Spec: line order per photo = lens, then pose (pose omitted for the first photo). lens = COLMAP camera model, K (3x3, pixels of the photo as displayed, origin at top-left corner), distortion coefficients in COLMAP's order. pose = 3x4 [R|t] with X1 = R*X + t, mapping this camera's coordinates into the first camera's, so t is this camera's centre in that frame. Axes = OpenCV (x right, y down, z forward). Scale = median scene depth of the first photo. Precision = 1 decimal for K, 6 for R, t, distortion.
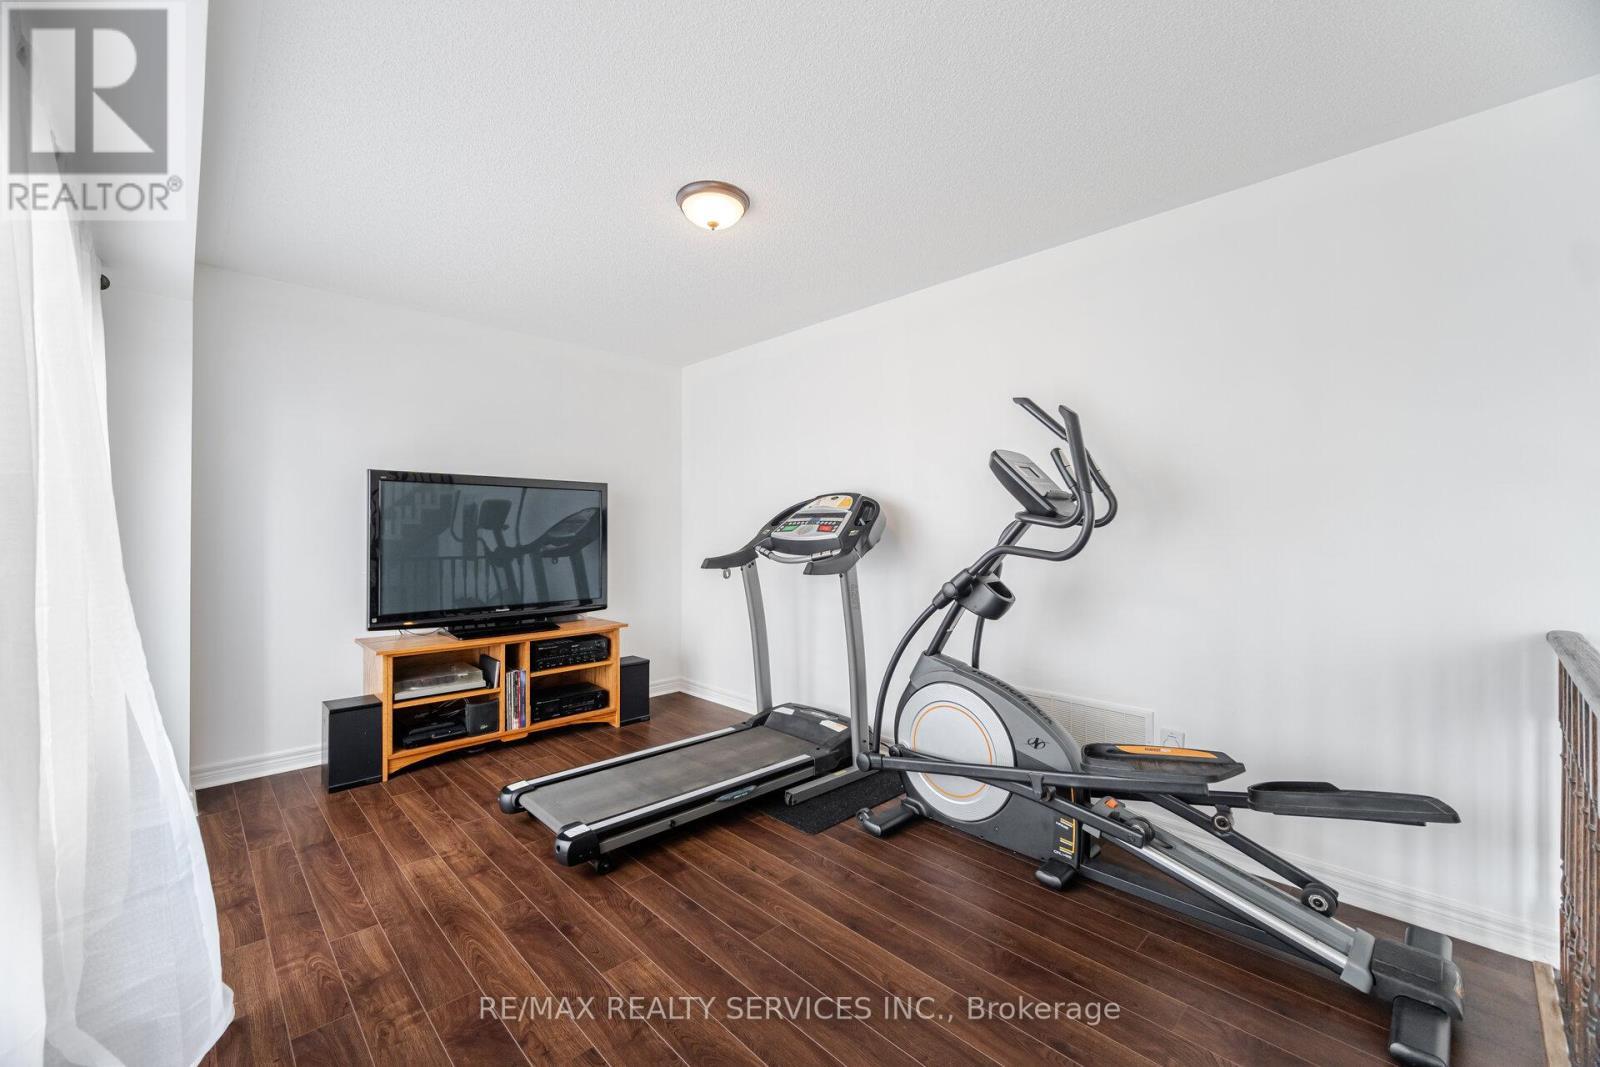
lens RADIAL K [[641.3, 0, 791.1], [0, 641.3, 527.4], [0, 0, 1]] dist [-0.001225, -0.000060]
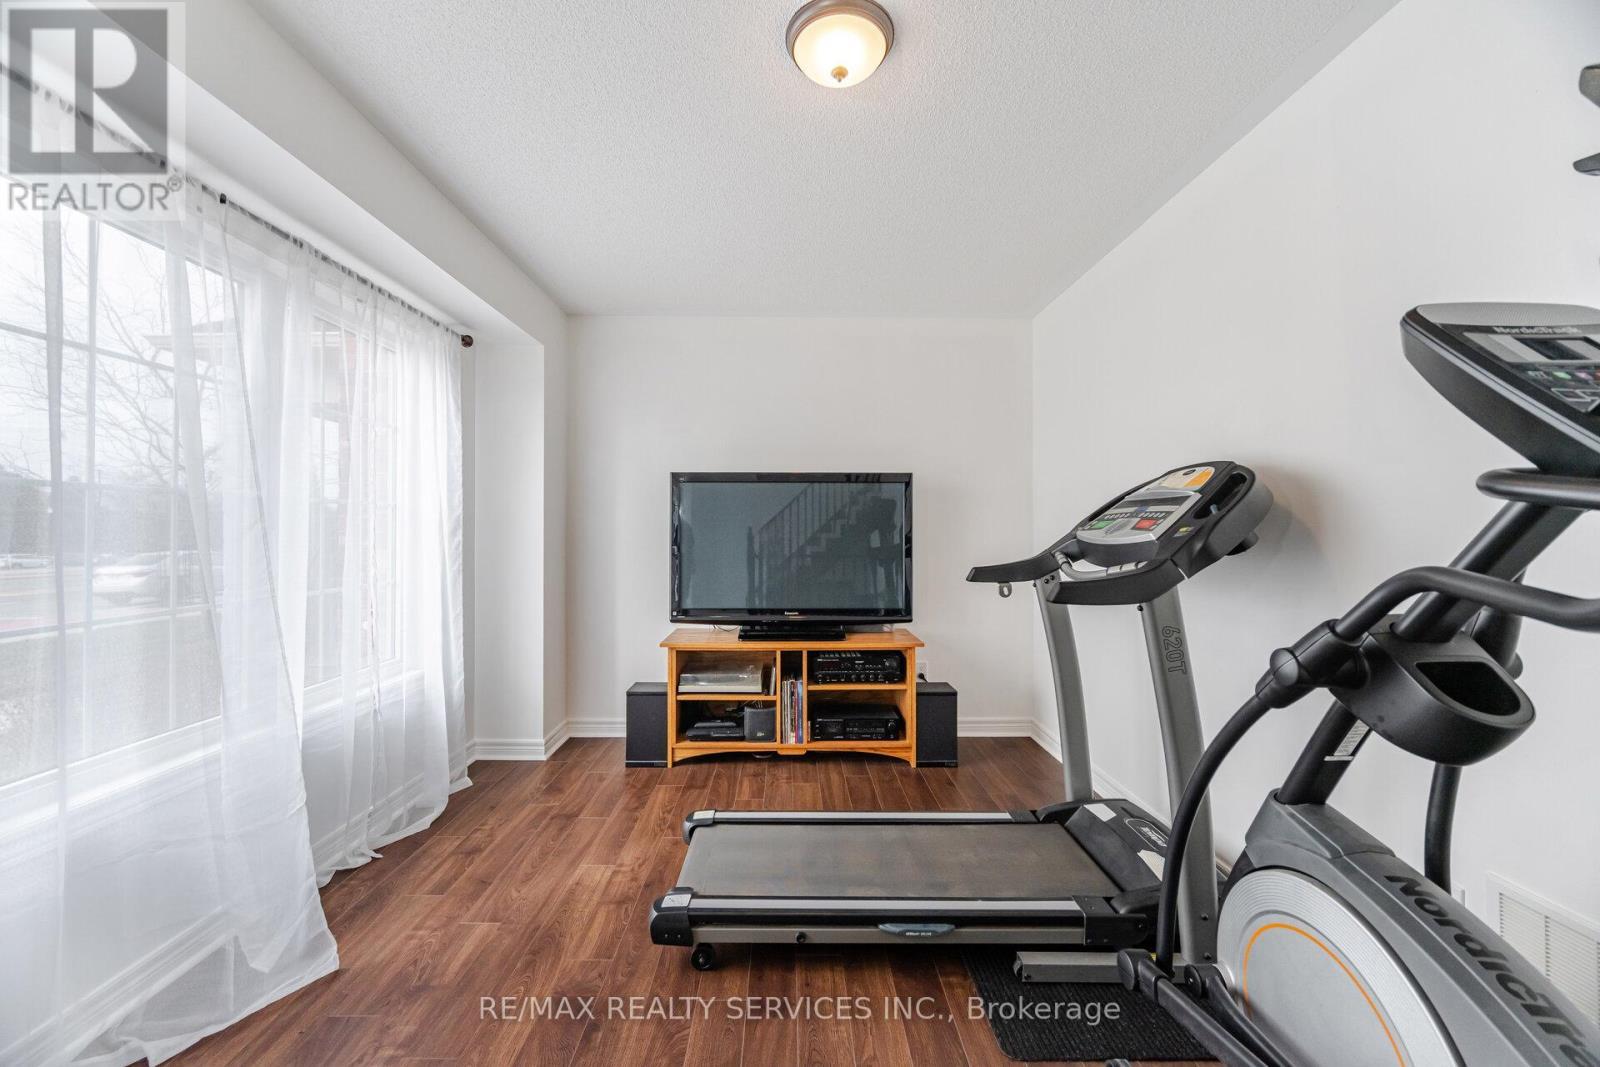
lens RADIAL K [[641.3, 0, 791.1], [0, 641.3, 527.4], [0, 0, 1]] dist [-0.001225, -0.000060]
pose [[0.722907, -0.004237, -0.690932, 0.226835], [0.005290, 0.999986, -0.000598, 0.003240], [0.690925, -0.003223, 0.722919, 0.356256]]
